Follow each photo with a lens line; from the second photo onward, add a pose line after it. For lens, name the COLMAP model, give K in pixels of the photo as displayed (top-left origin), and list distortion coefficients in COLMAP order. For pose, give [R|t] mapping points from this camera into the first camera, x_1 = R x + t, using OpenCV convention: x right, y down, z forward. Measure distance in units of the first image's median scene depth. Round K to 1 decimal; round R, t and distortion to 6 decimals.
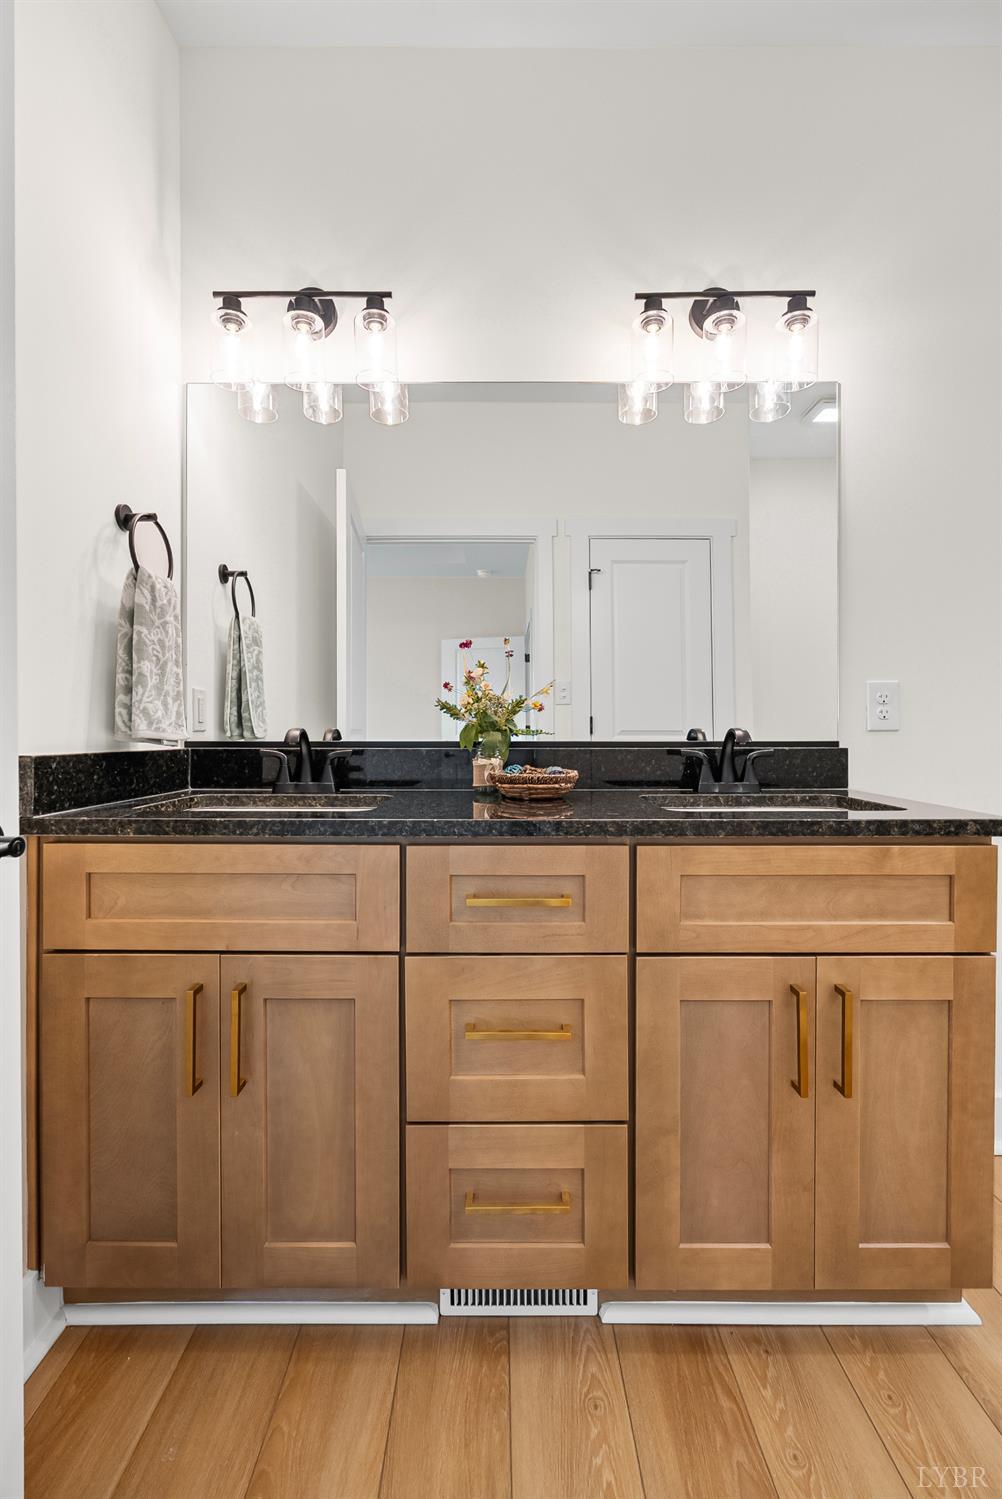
lens RADIAL K [[665.3, 0, 514.8], [0, 665.3, 737.4], [0, 0, 1]] dist [-0.005854, 0.000065]
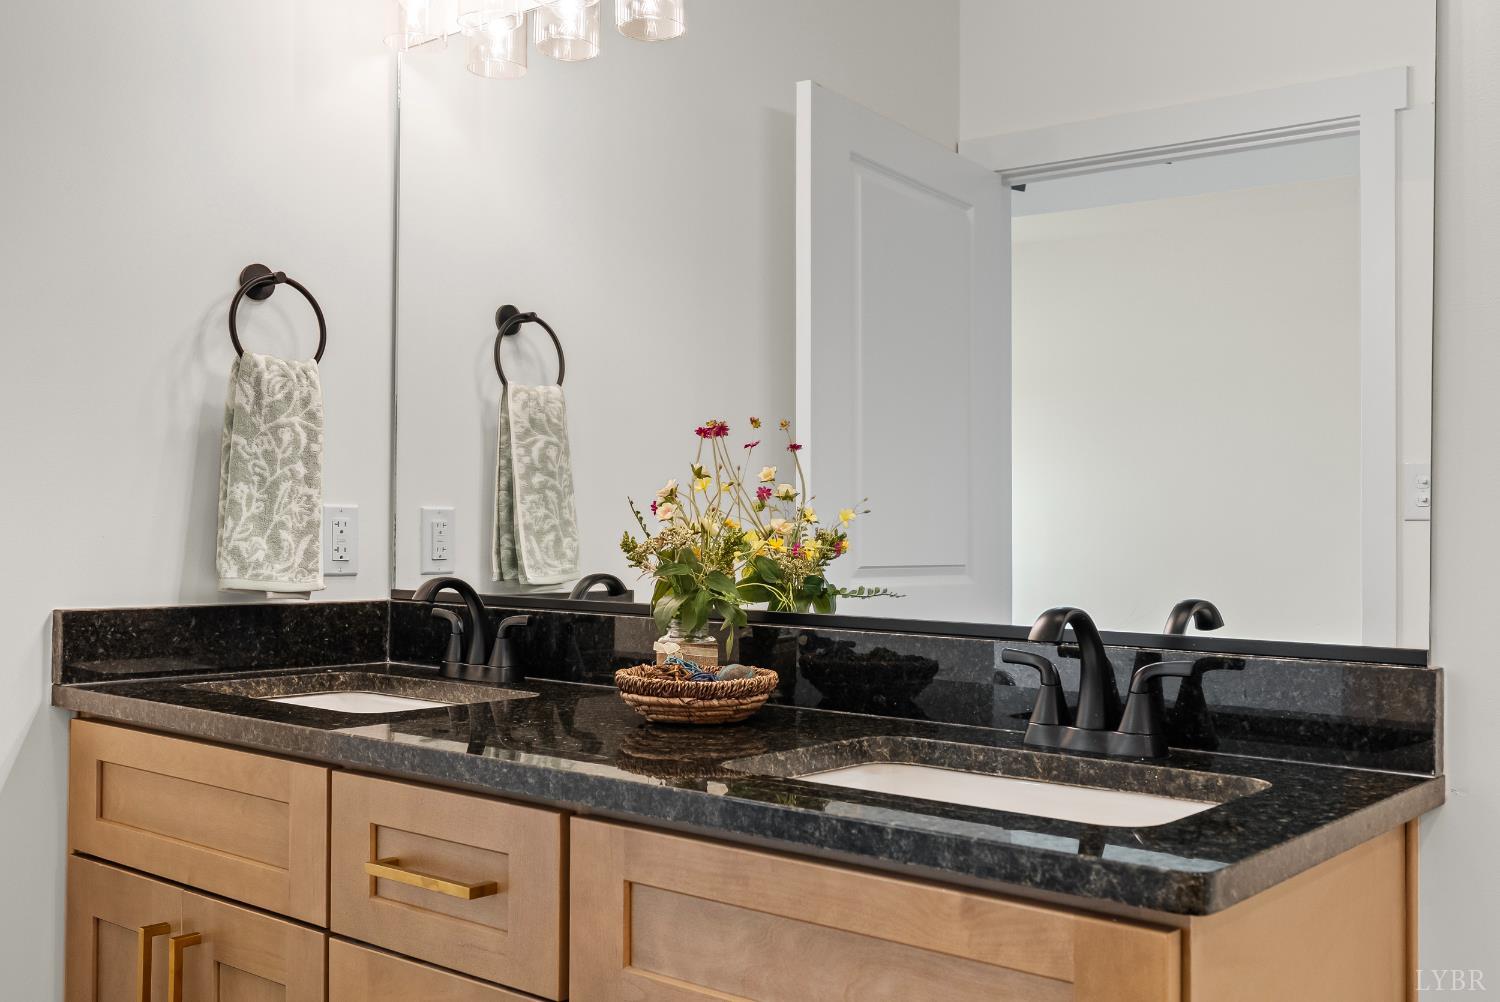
lens RADIAL K [[1567.6, 0, 803.9], [0, 1567.6, 534.4], [0, 0, 1]] dist [0.013437, 0.000000]
pose [[0.757342, 0.013649, -0.652876, 1.037004], [-0.019733, 0.999803, -0.001989, -0.067374], [0.652720, 0.014390, 0.757462, 0.098573]]
